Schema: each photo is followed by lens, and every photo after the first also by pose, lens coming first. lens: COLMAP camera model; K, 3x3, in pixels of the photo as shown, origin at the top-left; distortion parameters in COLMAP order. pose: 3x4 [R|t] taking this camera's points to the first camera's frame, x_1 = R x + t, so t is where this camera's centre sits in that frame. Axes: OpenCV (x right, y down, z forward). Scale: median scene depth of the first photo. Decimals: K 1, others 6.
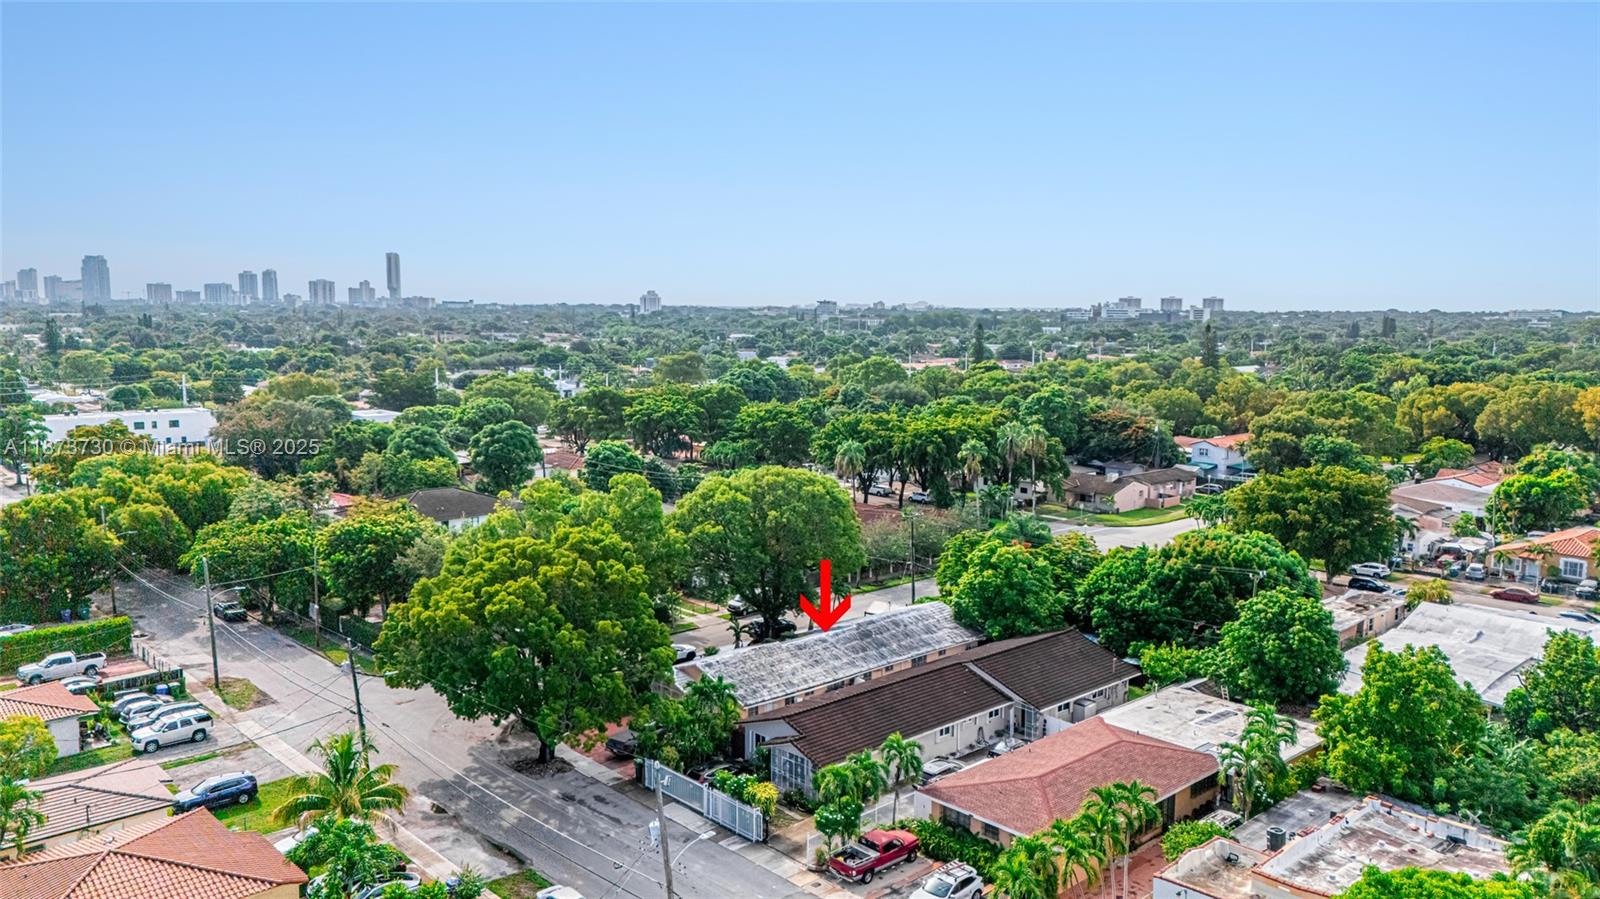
lens RADIAL K [[1186.6, 0, 800.0], [0, 1186.6, 449.5], [0, 0, 1]] dist [0.062666, -0.046541]
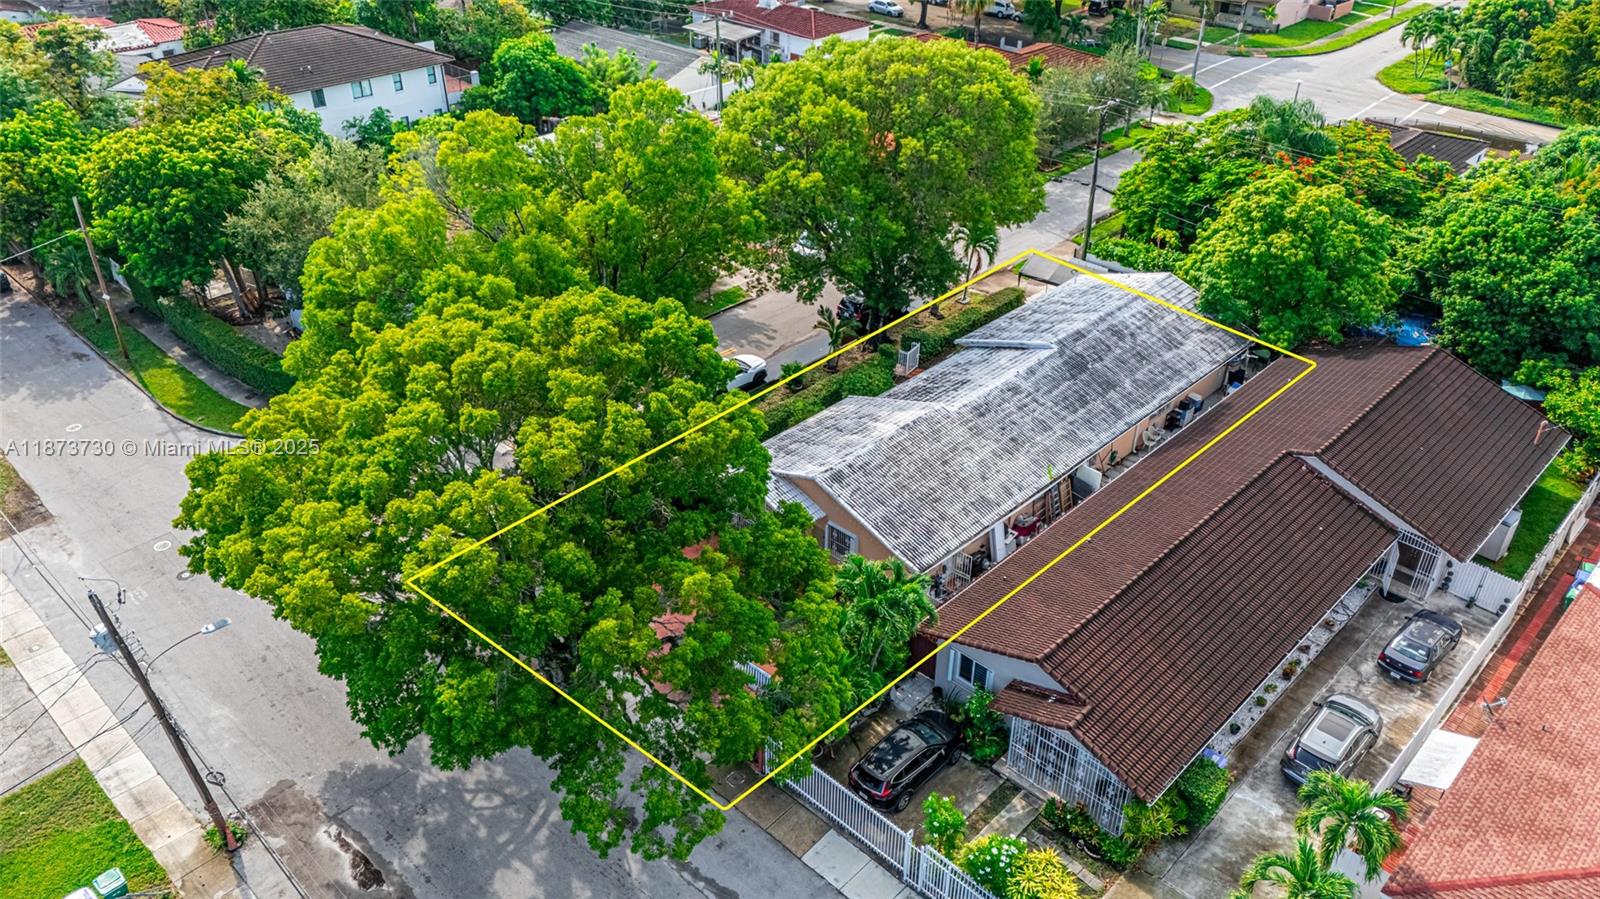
lens RADIAL K [[1186.6, 0, 800.0], [0, 1186.6, 449.5], [0, 0, 1]] dist [0.062666, -0.046541]
pose [[0.998600, -0.028183, 0.044757, -0.102127], [0.006342, 0.903904, 0.427688, -0.053127], [-0.052509, -0.426806, 0.902818, 0.450816]]
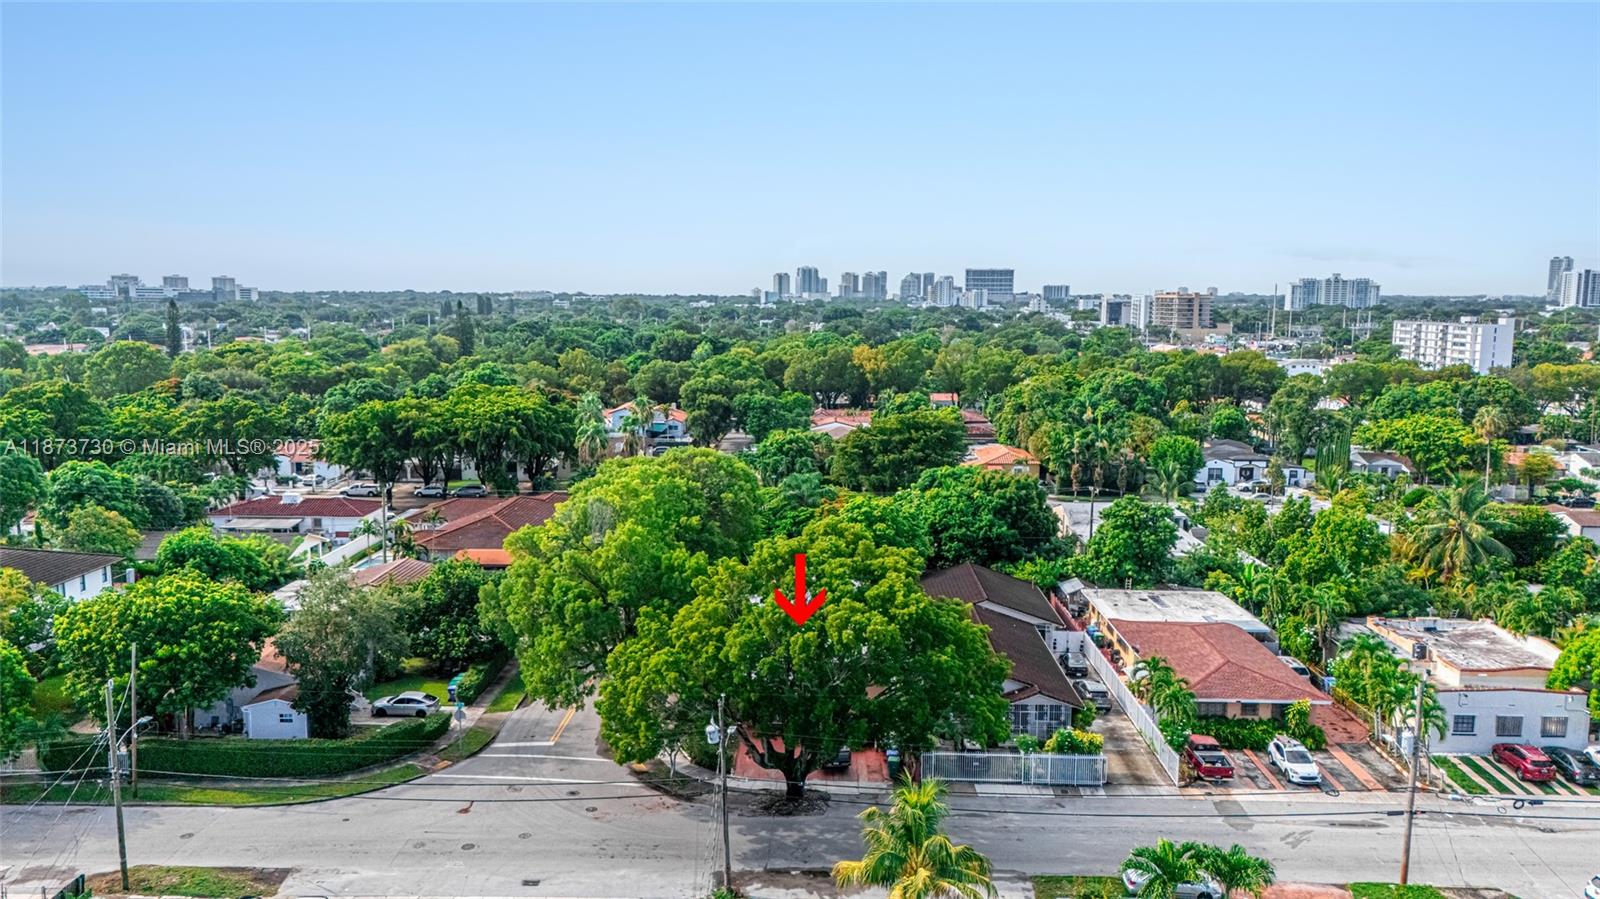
lens RADIAL K [[1186.6, 0, 800.0], [0, 1186.6, 449.5], [0, 0, 1]] dist [0.062666, -0.046541]
pose [[0.695186, -0.097770, 0.712150, -0.635598], [0.087962, 0.994832, 0.050712, -0.023312], [-0.713428, 0.027388, 0.700193, 0.316355]]
